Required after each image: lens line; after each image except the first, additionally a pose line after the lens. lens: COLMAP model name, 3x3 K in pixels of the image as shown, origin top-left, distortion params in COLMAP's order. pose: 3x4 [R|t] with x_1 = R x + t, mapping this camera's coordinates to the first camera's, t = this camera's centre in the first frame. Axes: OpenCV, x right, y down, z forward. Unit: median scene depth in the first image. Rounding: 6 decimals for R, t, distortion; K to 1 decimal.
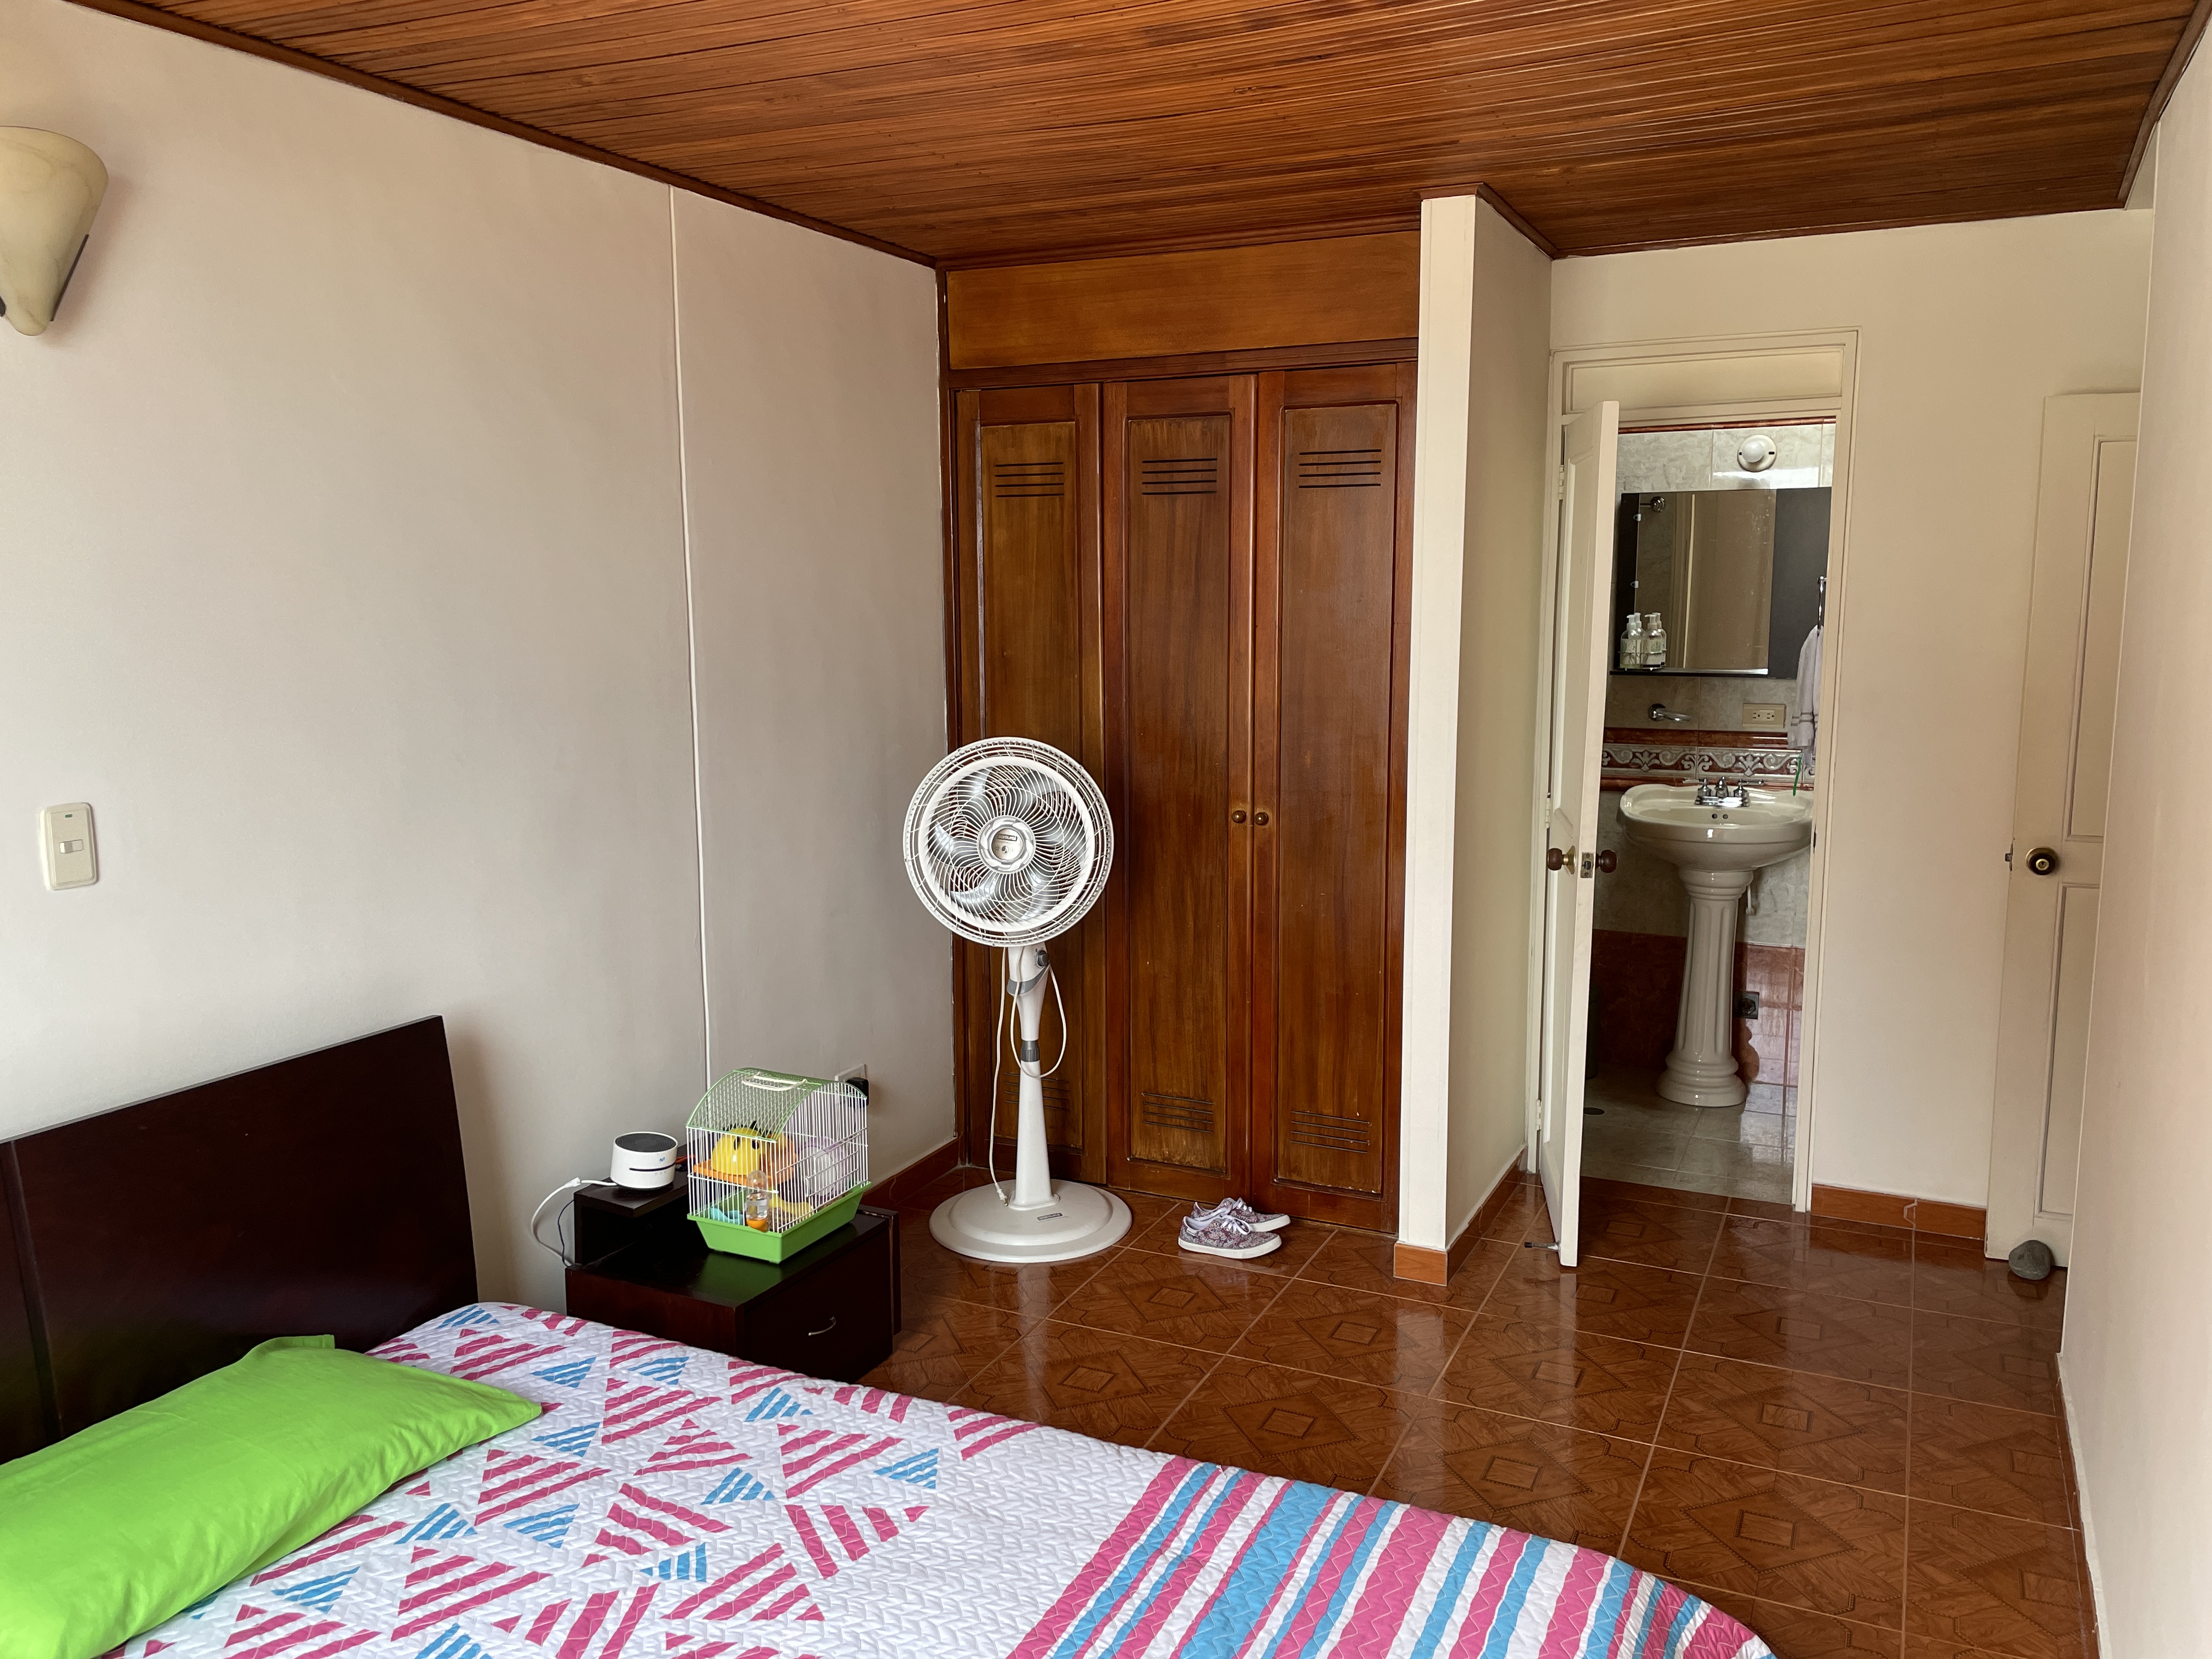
lens RADIAL K [[1692.6, 0, 1108.4], [0, 1692.6, 832.8], [0, 0, 1]] dist [0.065790, -0.050432]
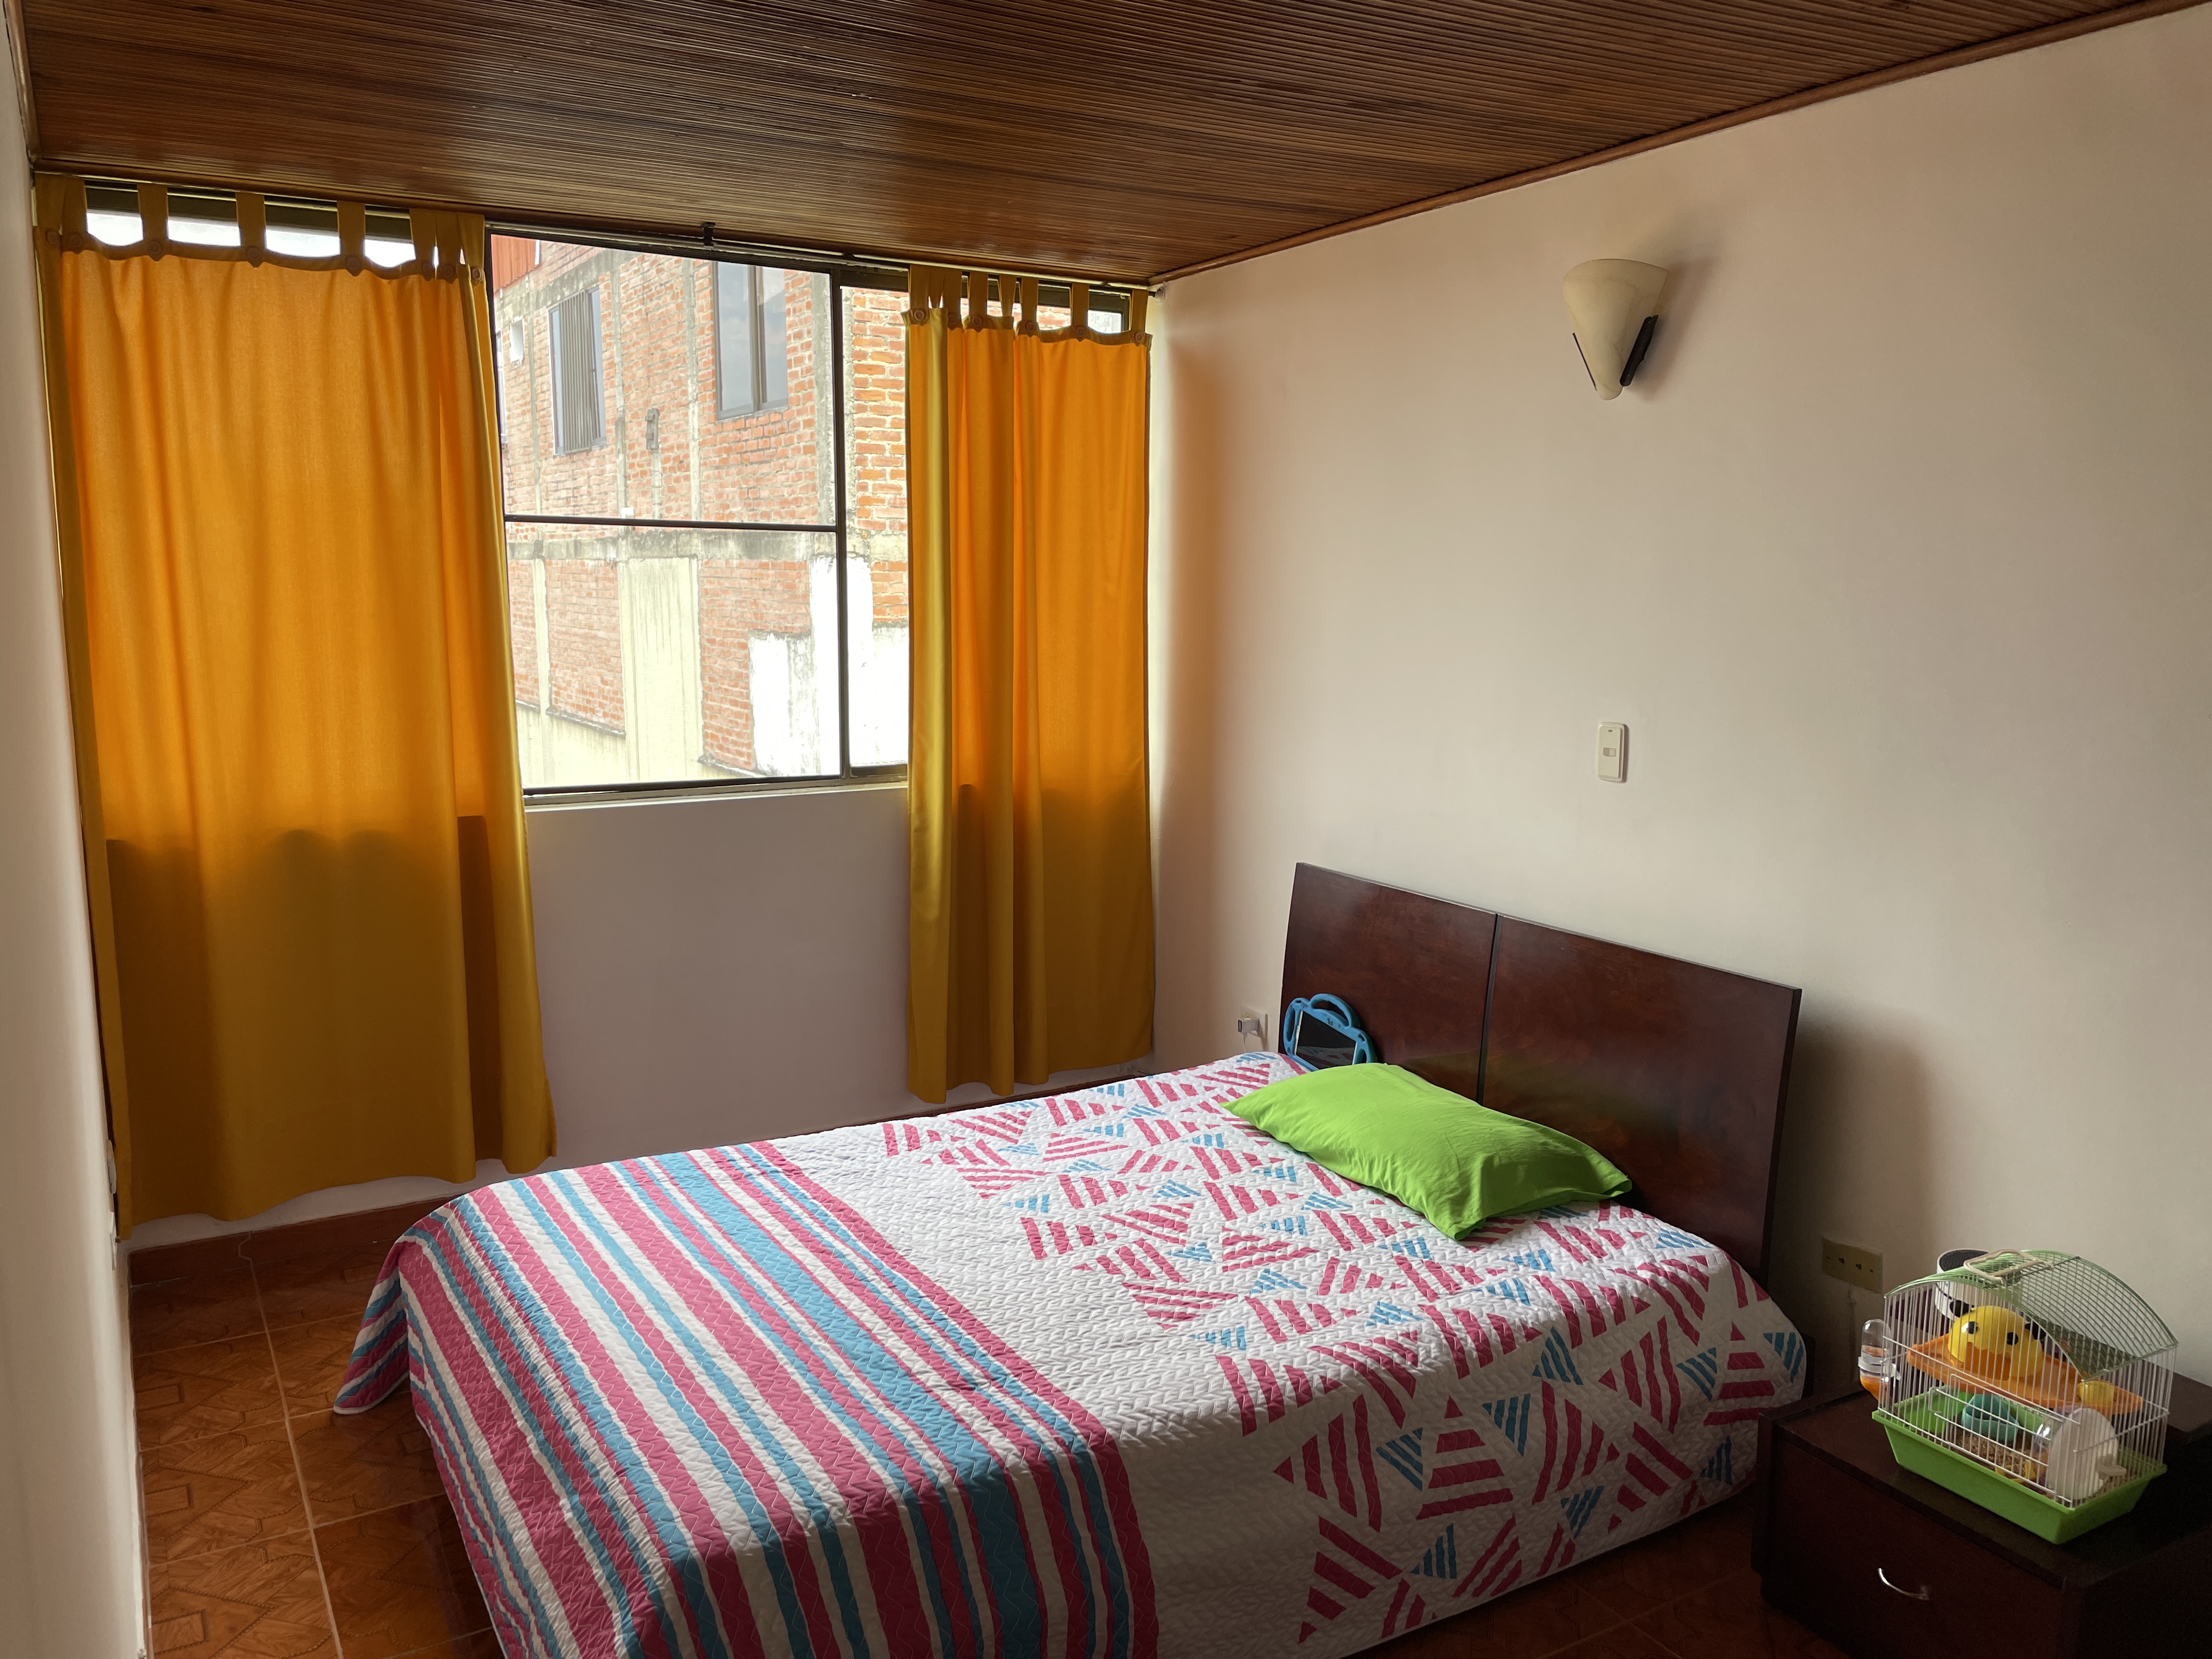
lens RADIAL K [[1692.6, 0, 1101.5], [0, 1692.6, 838.0], [0, 0, 1]] dist [0.065790, -0.050432]
pose [[-0.576209, 0.124727, -0.807729, 0.801377], [-0.118012, 0.965233, 0.233235, -0.204581], [0.808737, 0.229714, -0.541457, 1.445727]]
